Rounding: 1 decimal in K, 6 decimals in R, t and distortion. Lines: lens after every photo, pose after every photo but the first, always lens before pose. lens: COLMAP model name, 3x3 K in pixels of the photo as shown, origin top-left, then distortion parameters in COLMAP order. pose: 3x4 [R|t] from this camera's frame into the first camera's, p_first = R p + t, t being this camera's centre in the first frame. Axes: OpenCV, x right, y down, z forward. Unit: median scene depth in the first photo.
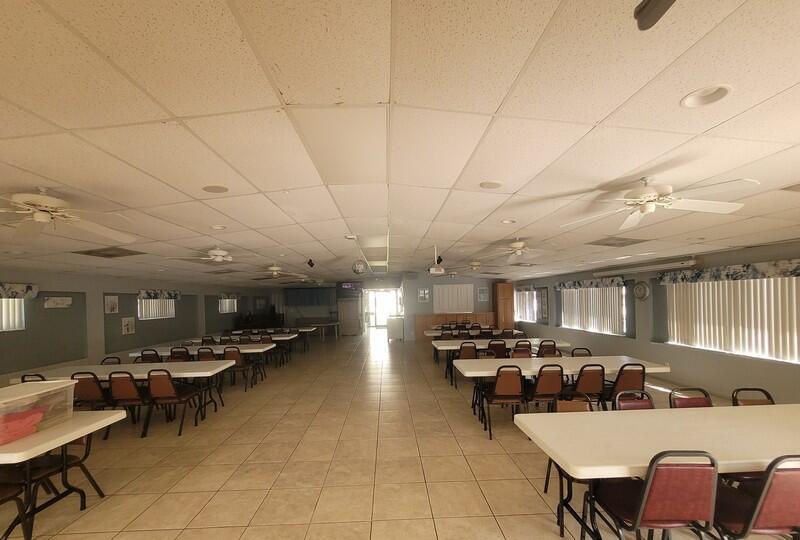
lens RADIAL K [[310.9, 0, 395.8], [0, 310.9, 299.8], [0, 0, 1]] dist [0.000412, 0.000182]
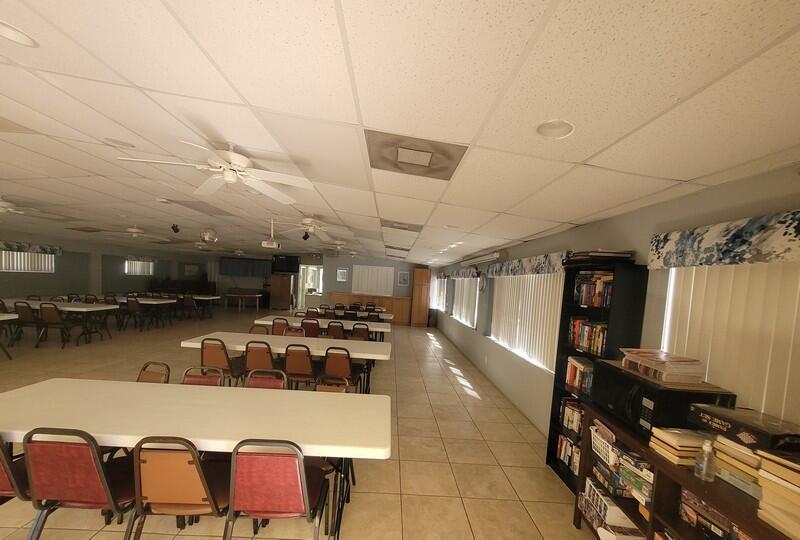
lens RADIAL K [[310.9, 0, 395.8], [0, 310.9, 299.8], [0, 0, 1]] dist [0.000412, 0.000182]
pose [[0.996412, 0.084232, -0.008192, 0.432742], [-0.083639, 0.994893, 0.056503, -0.006422], [0.012909, -0.055615, 0.998369, 0.013724]]
